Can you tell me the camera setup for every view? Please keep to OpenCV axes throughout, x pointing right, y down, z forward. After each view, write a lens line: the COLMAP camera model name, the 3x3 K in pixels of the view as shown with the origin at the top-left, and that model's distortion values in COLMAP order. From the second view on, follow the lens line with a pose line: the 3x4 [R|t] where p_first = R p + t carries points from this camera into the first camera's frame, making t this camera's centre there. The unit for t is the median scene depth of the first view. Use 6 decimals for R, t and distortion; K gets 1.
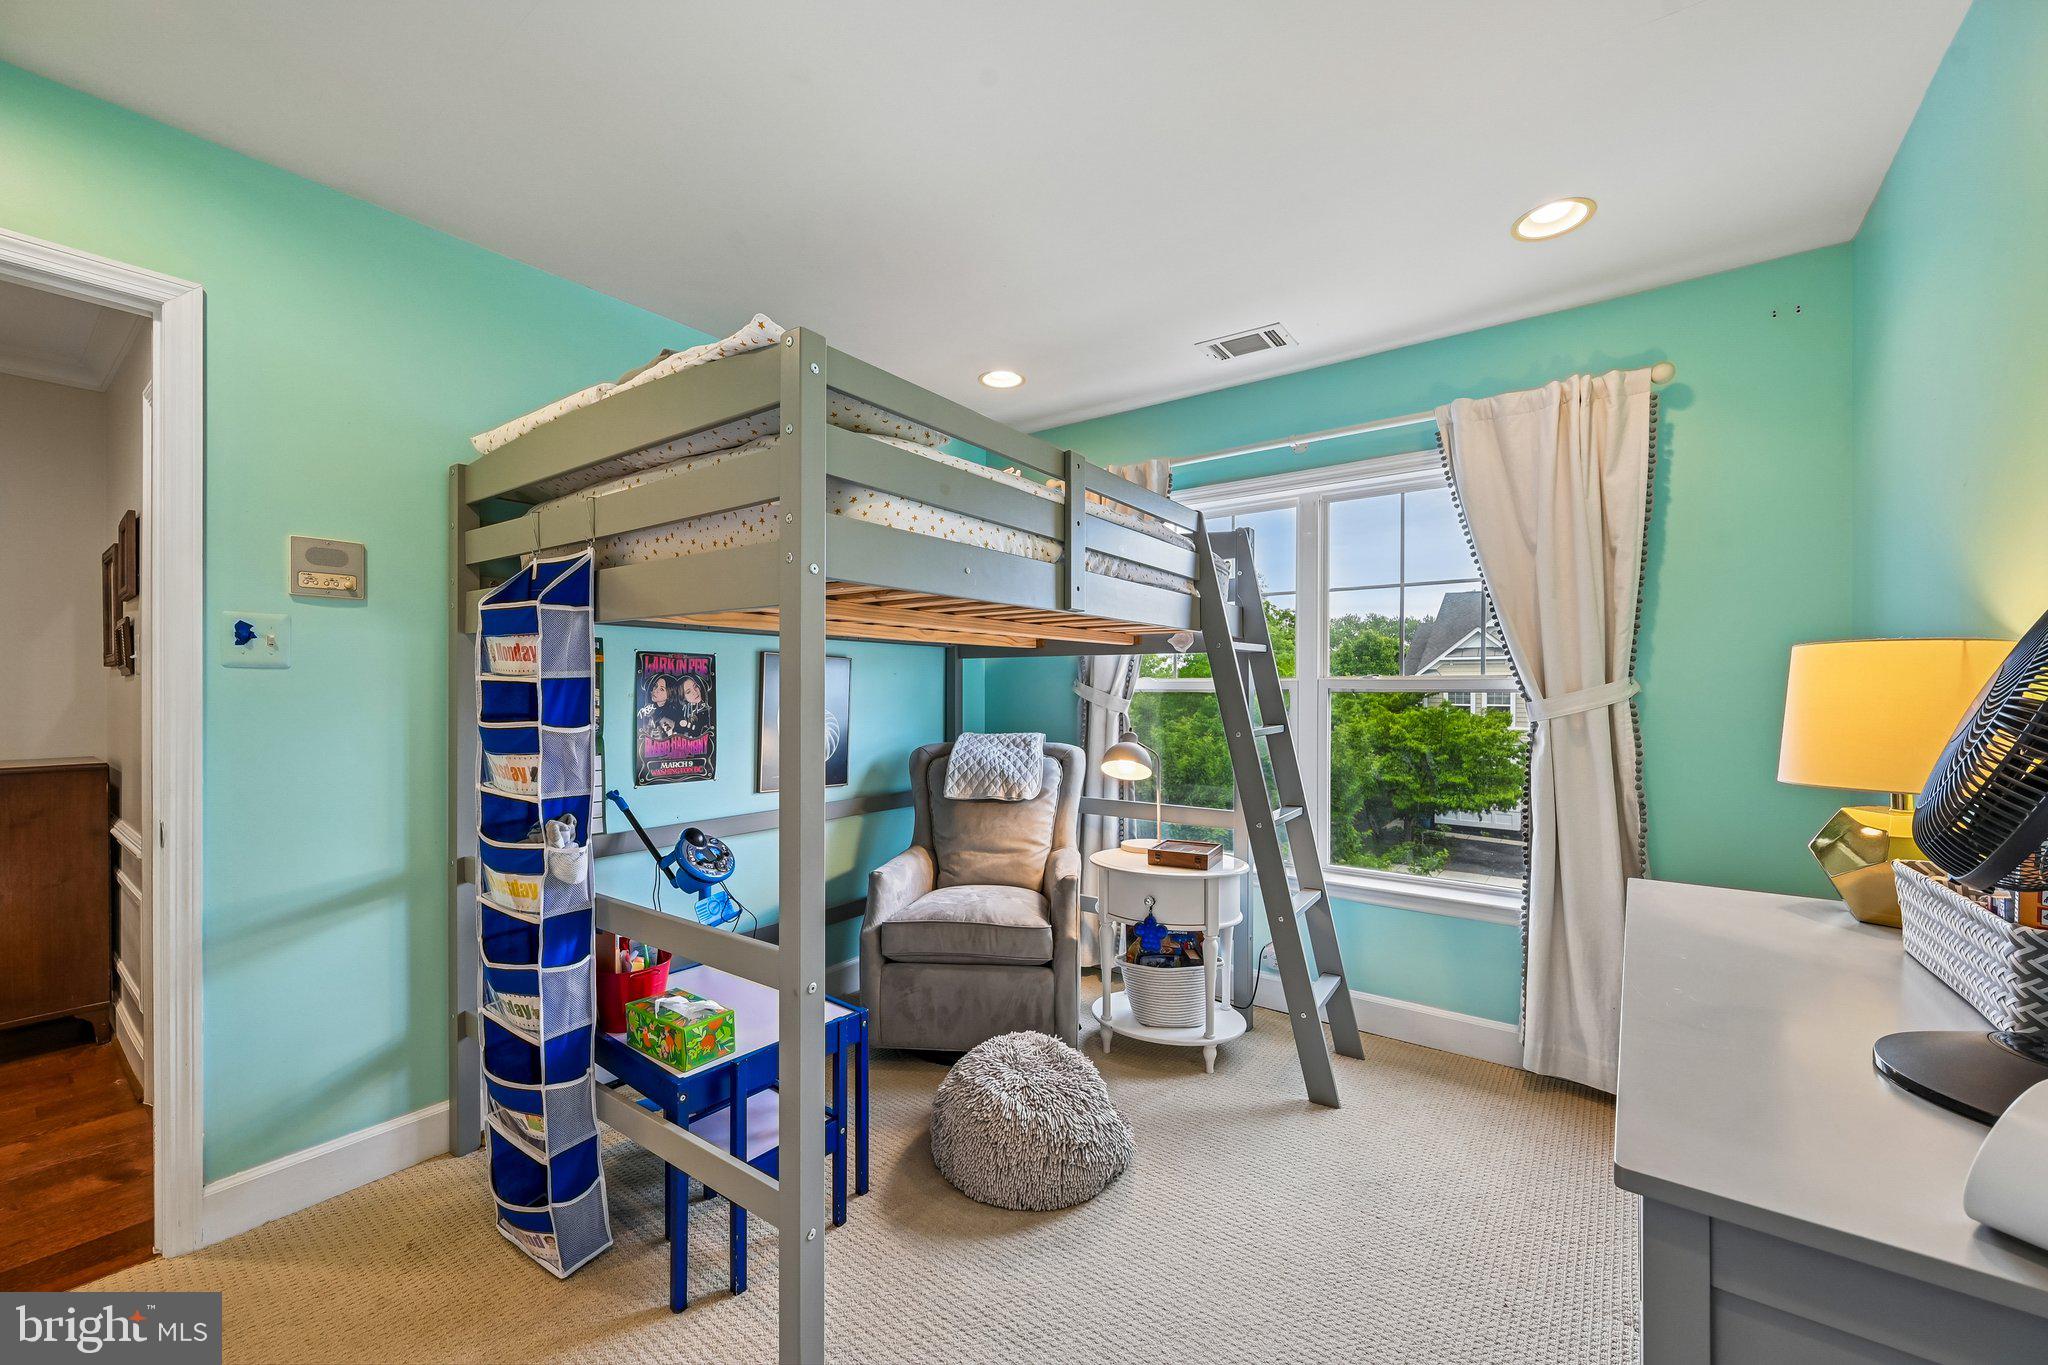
lens RADIAL K [[816.3, 0, 1025.0], [0, 816.3, 689.3], [0, 0, 1]] dist [0.000127, 0.000013]
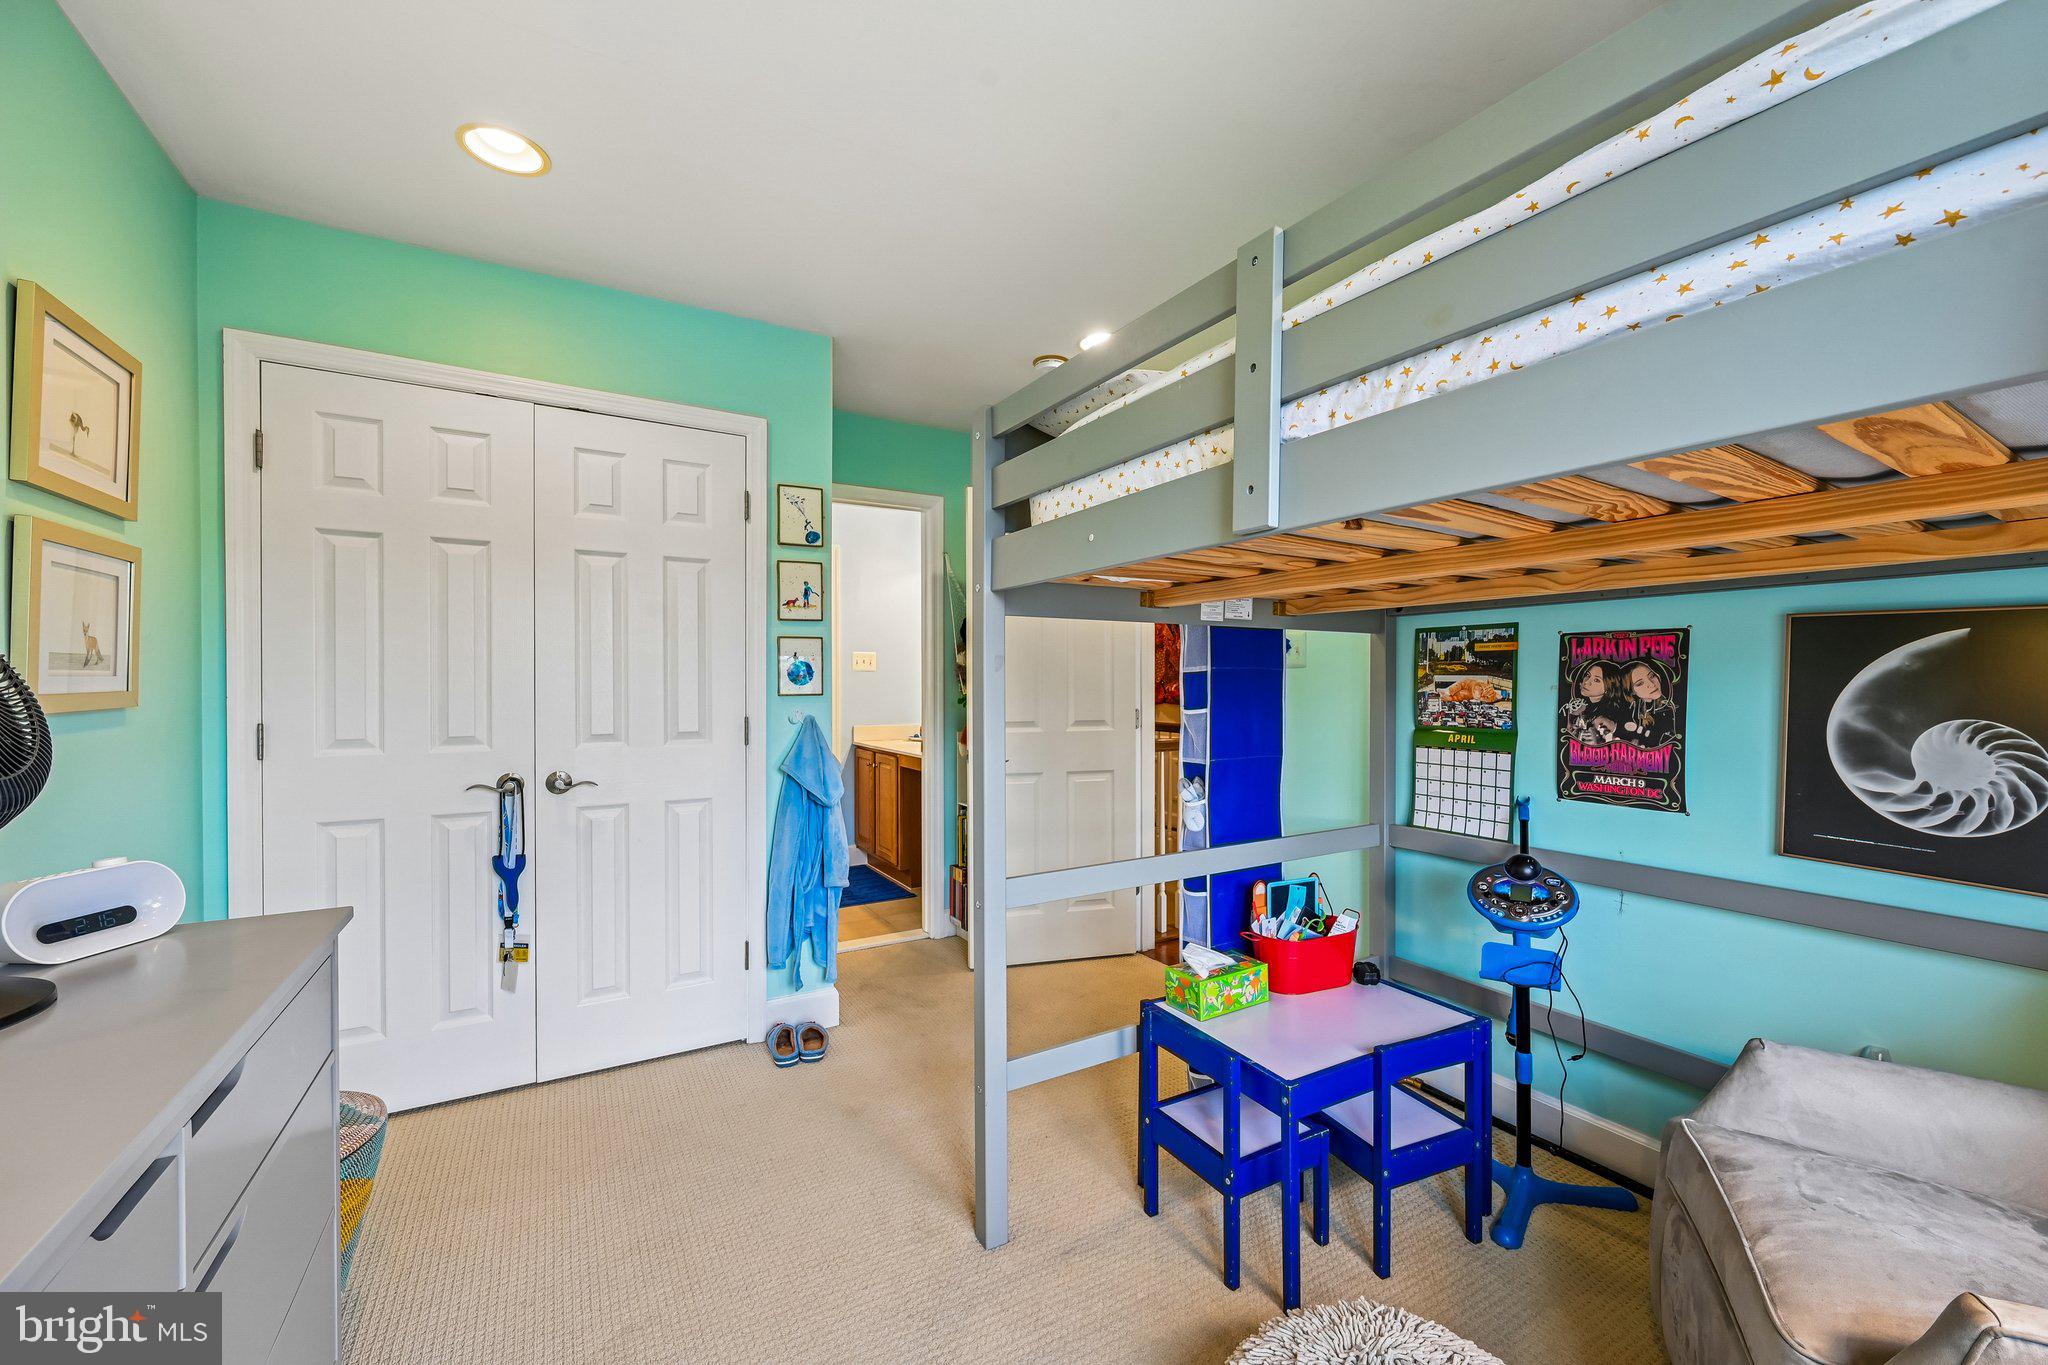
lens RADIAL K [[816.3, 0, 1024.8], [0, 816.3, 684.3], [0, 0, 1]] dist [0.000127, 0.000013]
pose [[-0.369044, -0.003981, -0.929404, 0.461377], [-0.004149, 0.999988, -0.002636, 0.008061], [0.929403, 0.002884, -0.369056, 0.765132]]
